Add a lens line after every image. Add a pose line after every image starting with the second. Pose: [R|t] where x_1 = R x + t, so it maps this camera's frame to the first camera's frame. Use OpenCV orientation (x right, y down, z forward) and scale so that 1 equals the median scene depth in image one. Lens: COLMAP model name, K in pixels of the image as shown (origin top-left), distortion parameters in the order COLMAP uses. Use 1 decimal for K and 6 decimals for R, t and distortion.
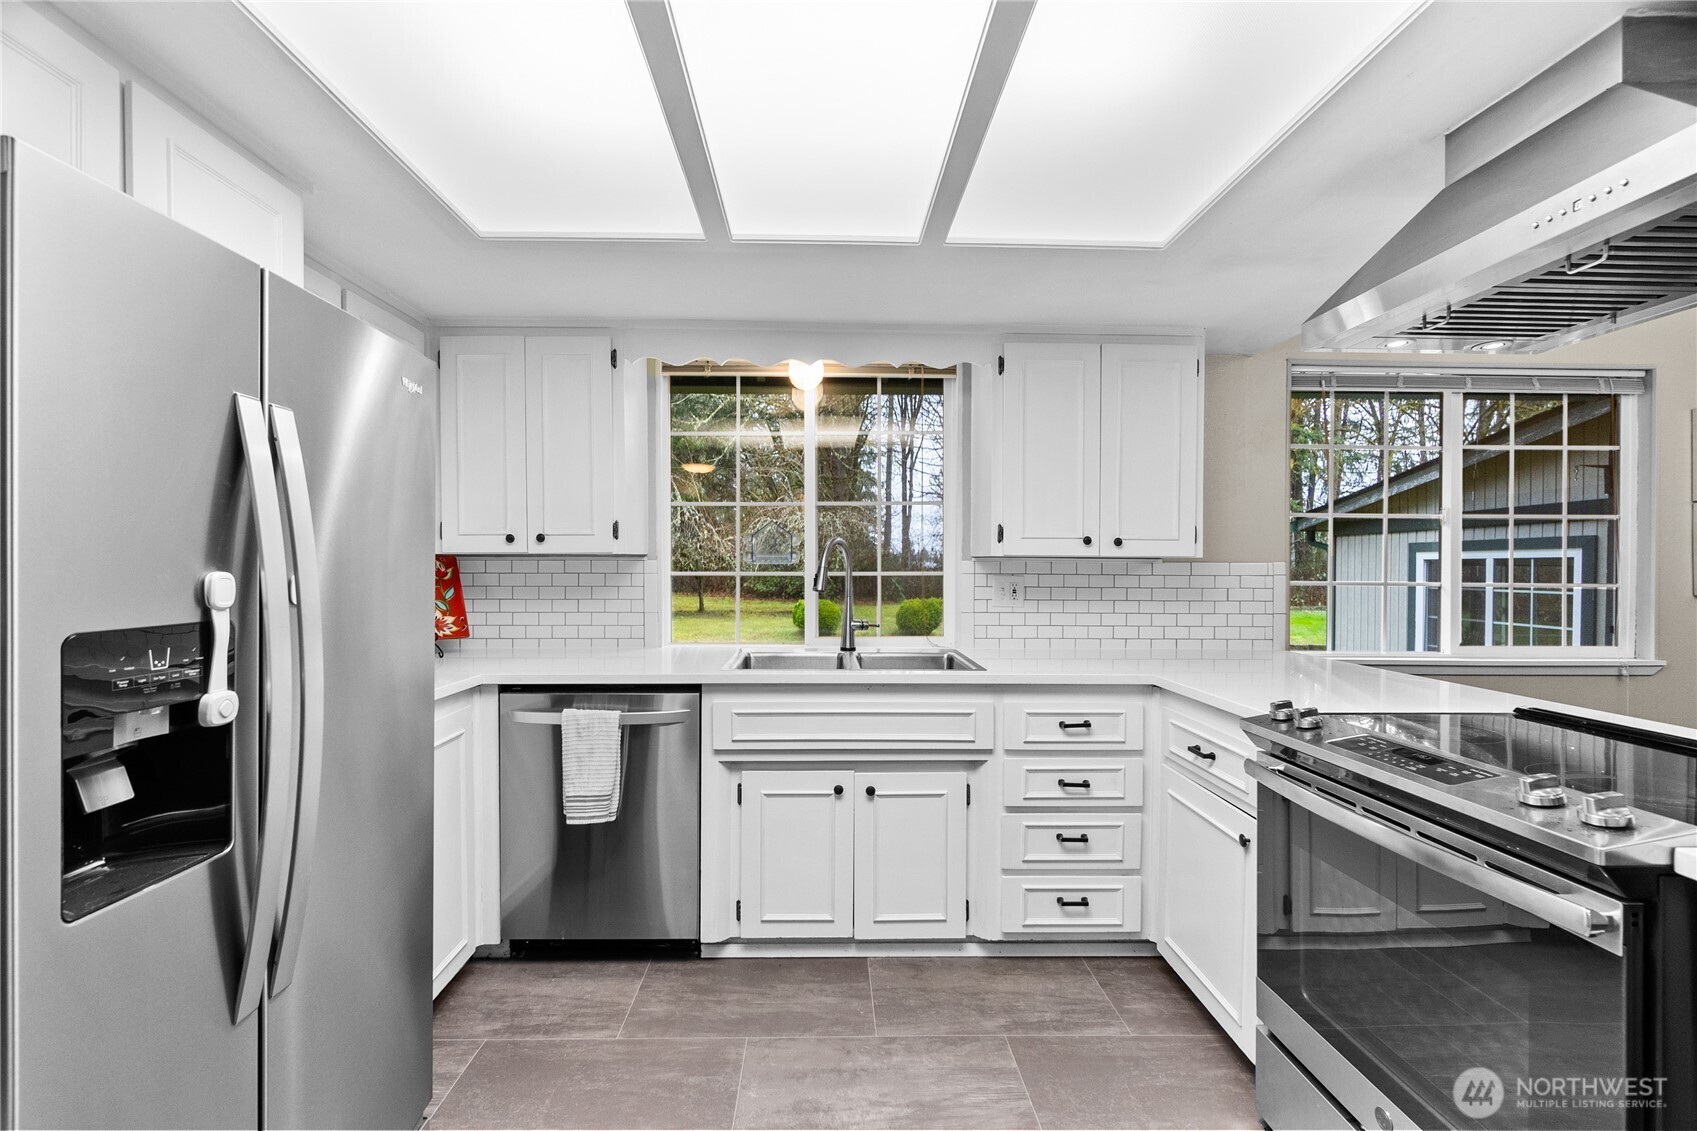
lens RADIAL K [[731.3, 0, 846.7], [0, 731.3, 571.1], [0, 0, 1]] dist [-0.003301, 0.000679]
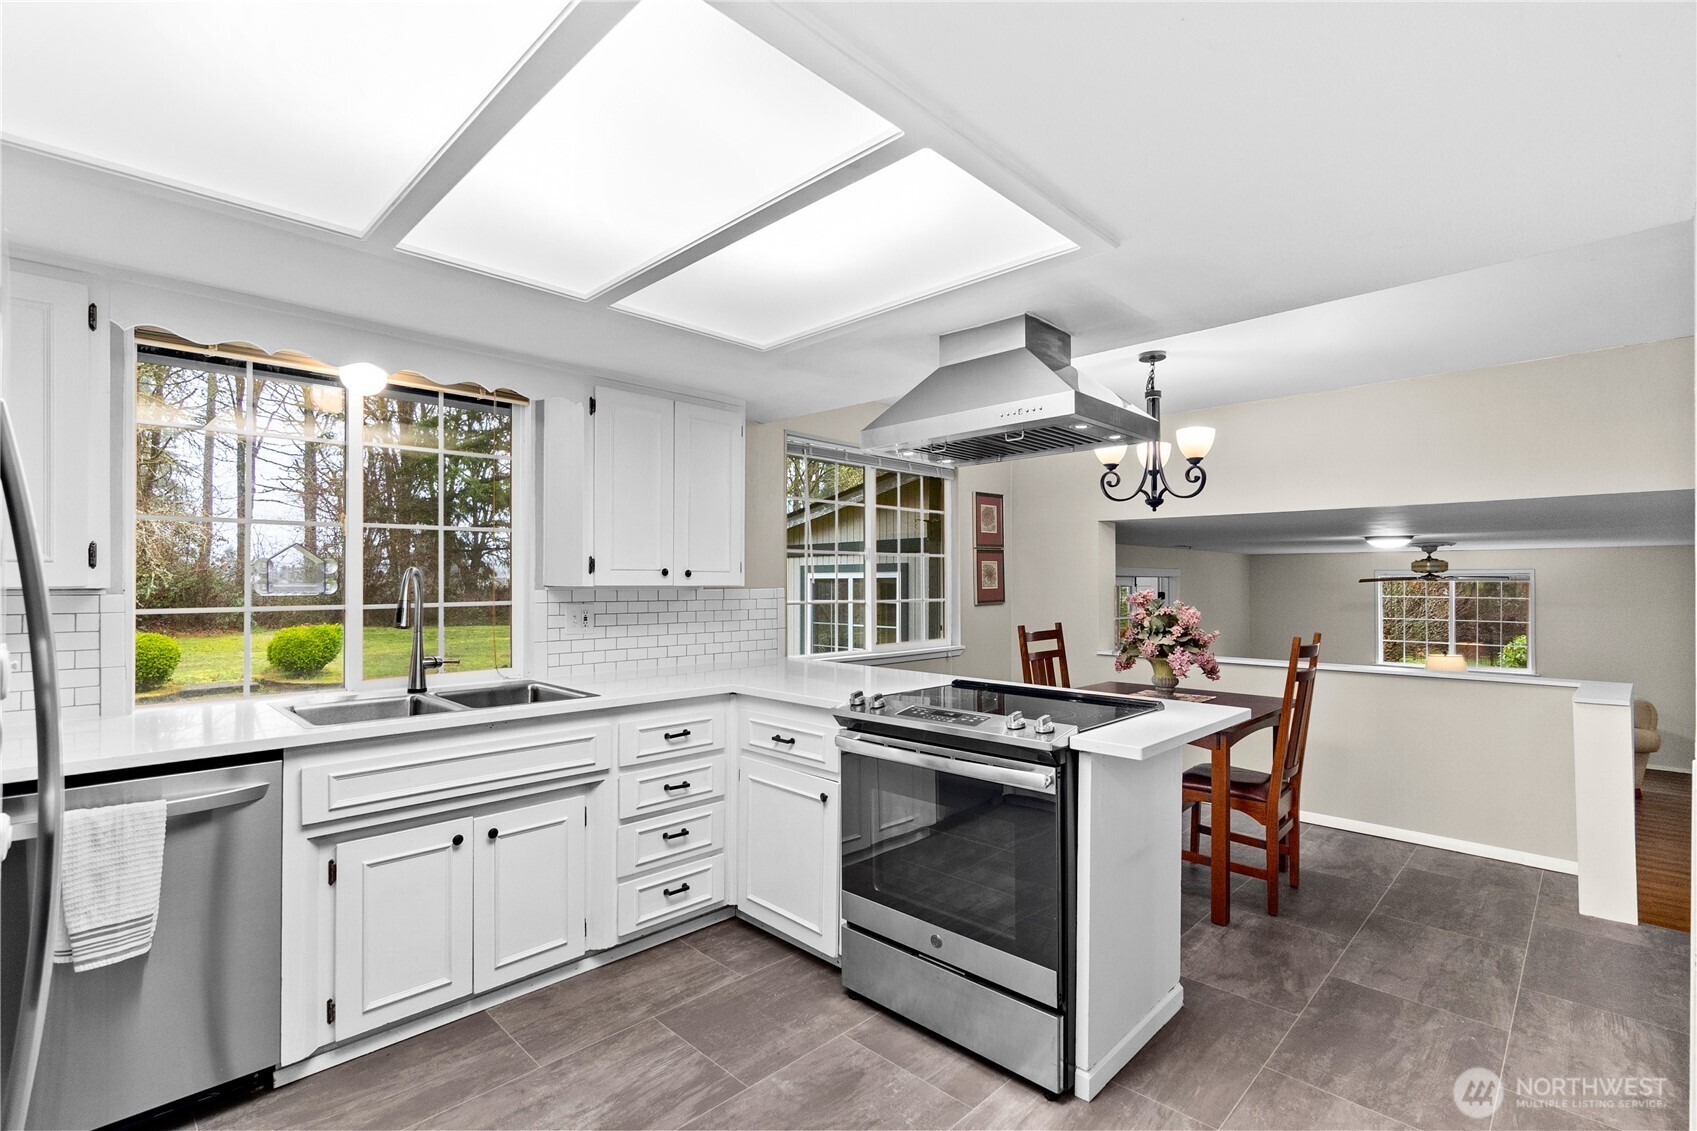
lens RADIAL K [[776.4, 0, 841.3], [0, 776.4, 571.7], [0, 0, 1]] dist [-0.005833, -0.000164]
pose [[0.718810, 0.004296, 0.695193, -0.348432], [0.007303, 0.999879, -0.013730, -0.026872], [-0.695168, 0.014946, 0.718692, -0.059378]]
